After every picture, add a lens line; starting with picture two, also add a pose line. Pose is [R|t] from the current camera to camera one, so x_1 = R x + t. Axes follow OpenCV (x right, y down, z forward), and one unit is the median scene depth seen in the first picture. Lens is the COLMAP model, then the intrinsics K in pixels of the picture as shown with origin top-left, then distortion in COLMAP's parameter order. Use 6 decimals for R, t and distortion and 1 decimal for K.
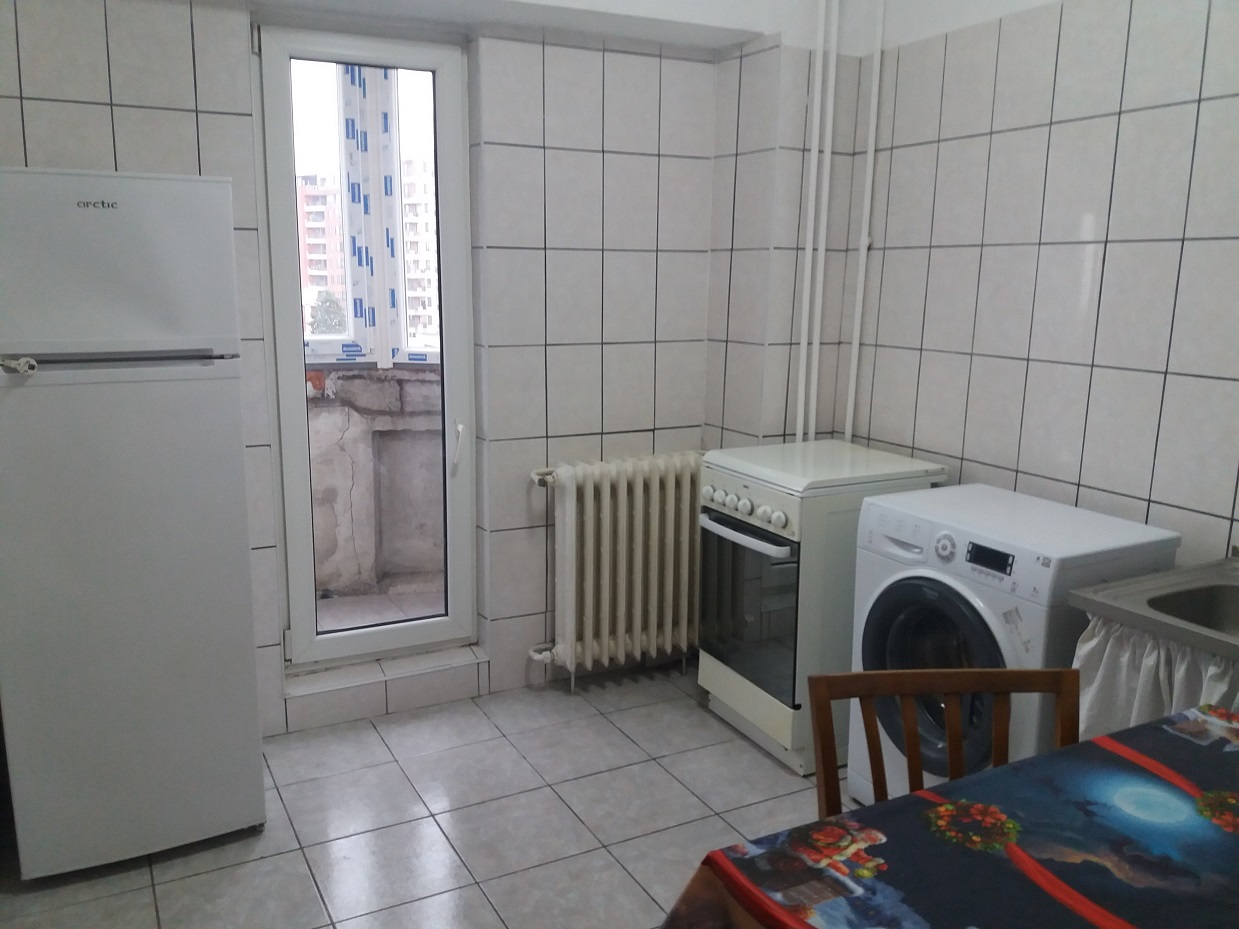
lens RADIAL K [[1016.0, 0, 619.5], [0, 1016.0, 464.5], [0, 0, 1]] dist [0.051975, -0.077247]
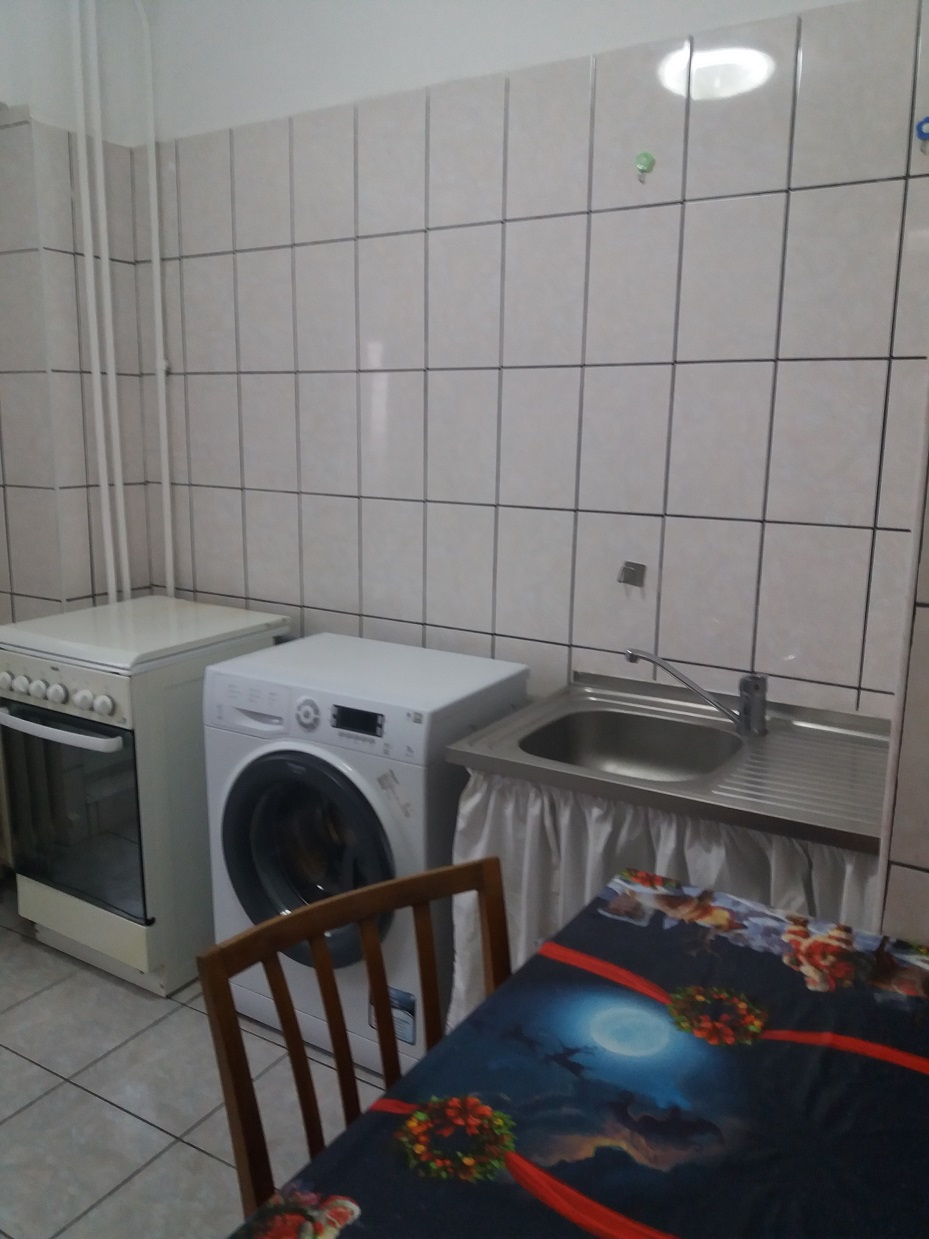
lens RADIAL K [[1016.0, 0, 464.5], [0, 1016.0, 619.5], [0, 0, 1]] dist [0.051975, -0.077247]
pose [[0.861185, -0.113243, 0.495517, 0.008124], [0.099650, 0.993563, 0.053877, -0.033681], [-0.498429, 0.002981, 0.866926, 0.162437]]
